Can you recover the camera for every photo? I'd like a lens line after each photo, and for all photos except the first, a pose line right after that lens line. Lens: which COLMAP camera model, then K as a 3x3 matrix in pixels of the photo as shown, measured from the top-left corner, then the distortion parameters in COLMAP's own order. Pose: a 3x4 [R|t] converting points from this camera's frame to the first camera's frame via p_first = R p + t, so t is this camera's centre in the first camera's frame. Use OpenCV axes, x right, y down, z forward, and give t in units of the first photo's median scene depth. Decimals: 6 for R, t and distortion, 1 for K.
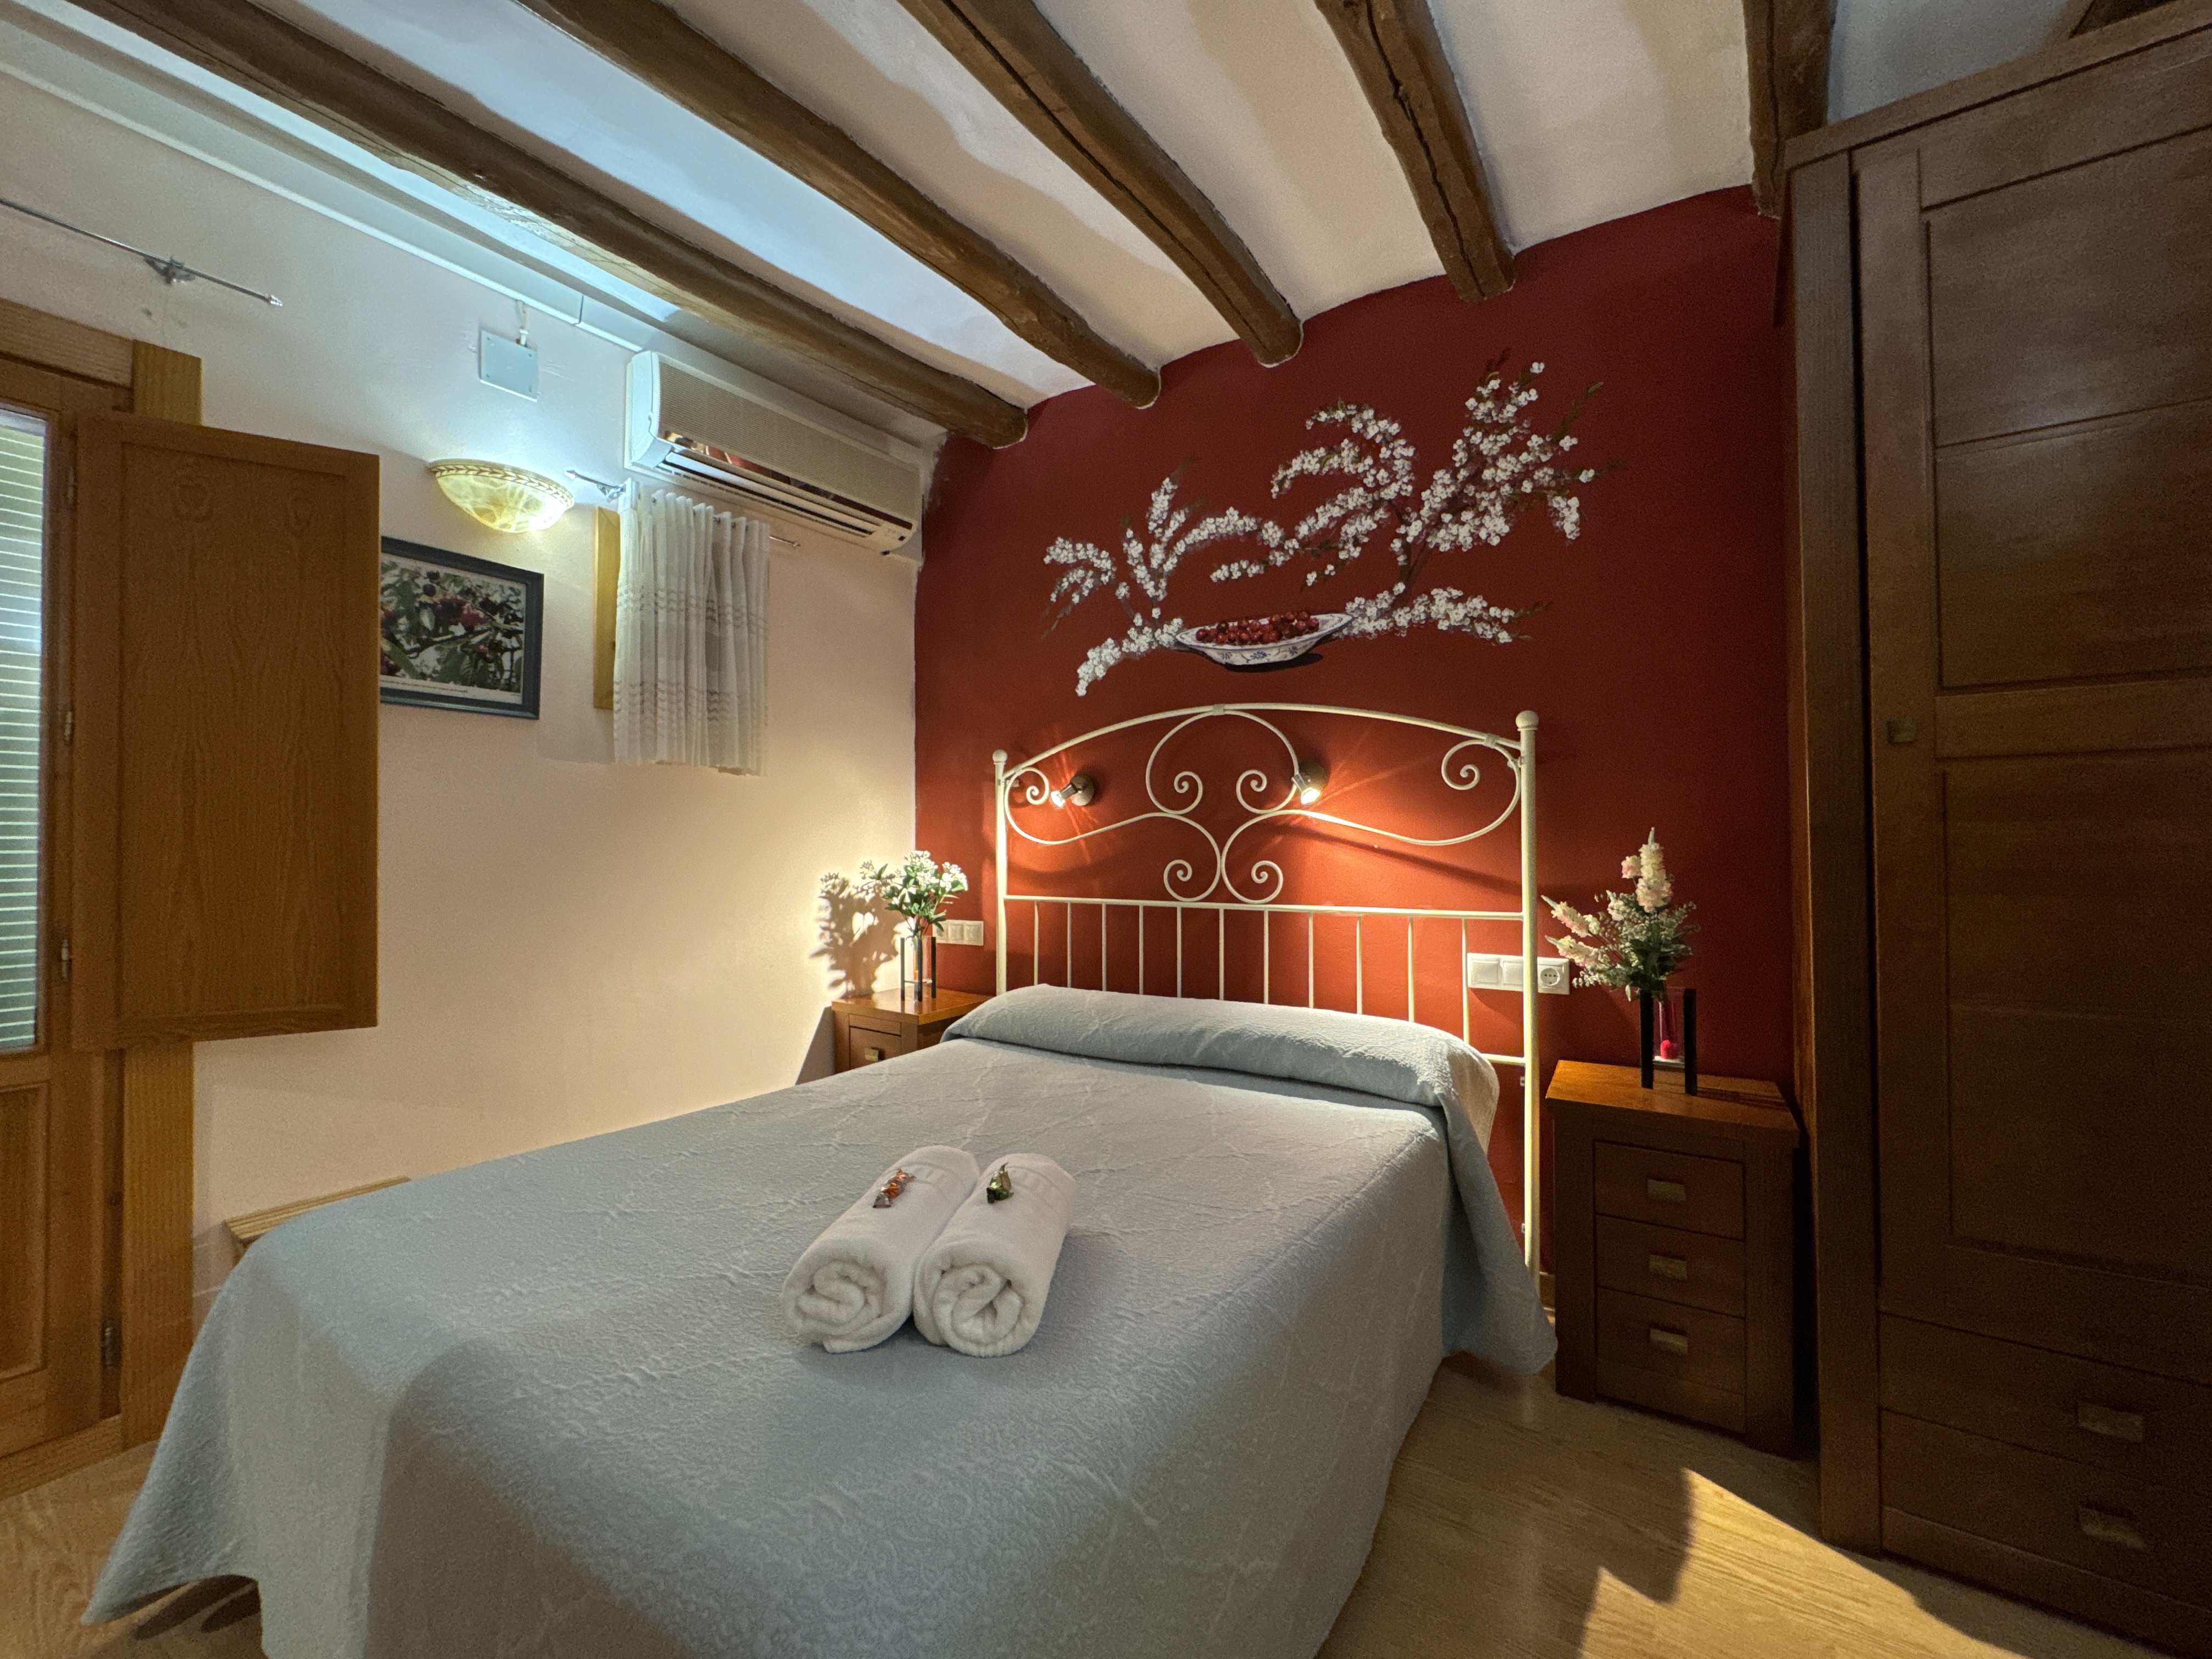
lens RADIAL K [[894.2, 0, 1106.8], [0, 894.2, 826.1], [0, 0, 1]] dist [0.000167, 0.000034]
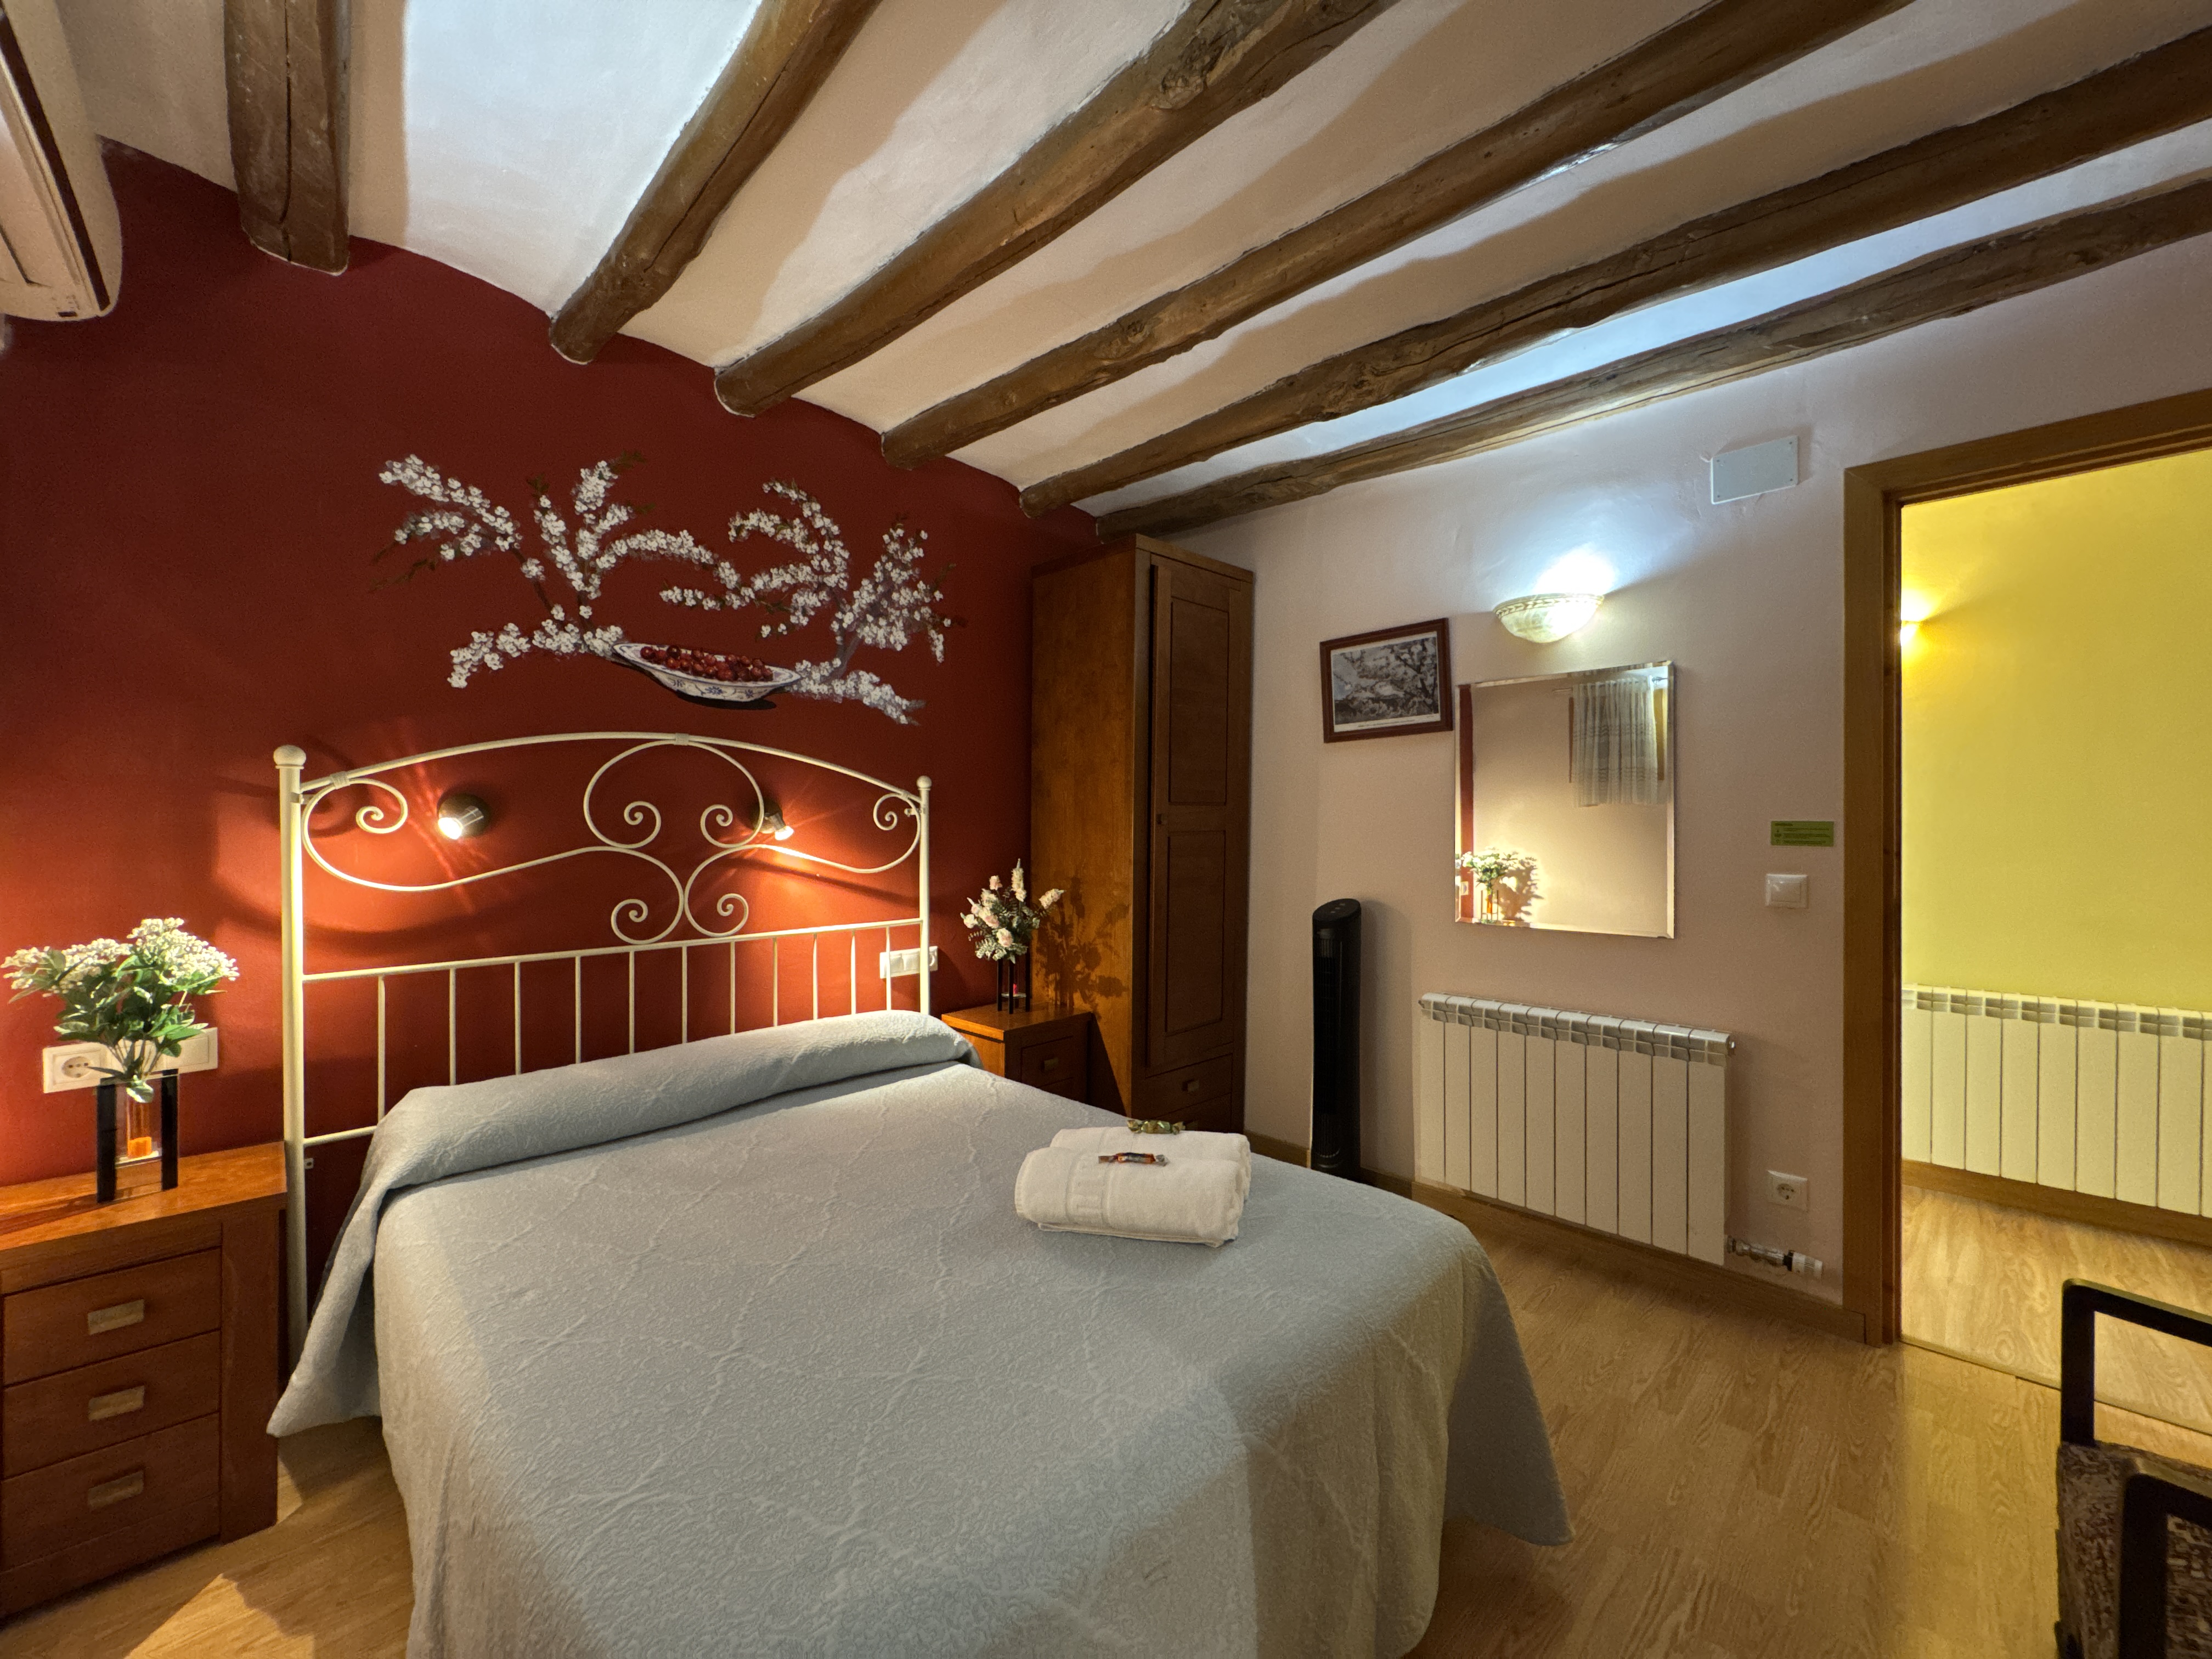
lens RADIAL K [[894.2, 0, 1104.7], [0, 894.2, 833.9], [0, 0, 1]] dist [0.000167, 0.000034]
pose [[0.192195, -0.000526, 0.981357, -0.750029], [-0.010539, 0.999941, 0.002600, -0.037532], [-0.981300, -0.010842, 0.192178, 0.381672]]
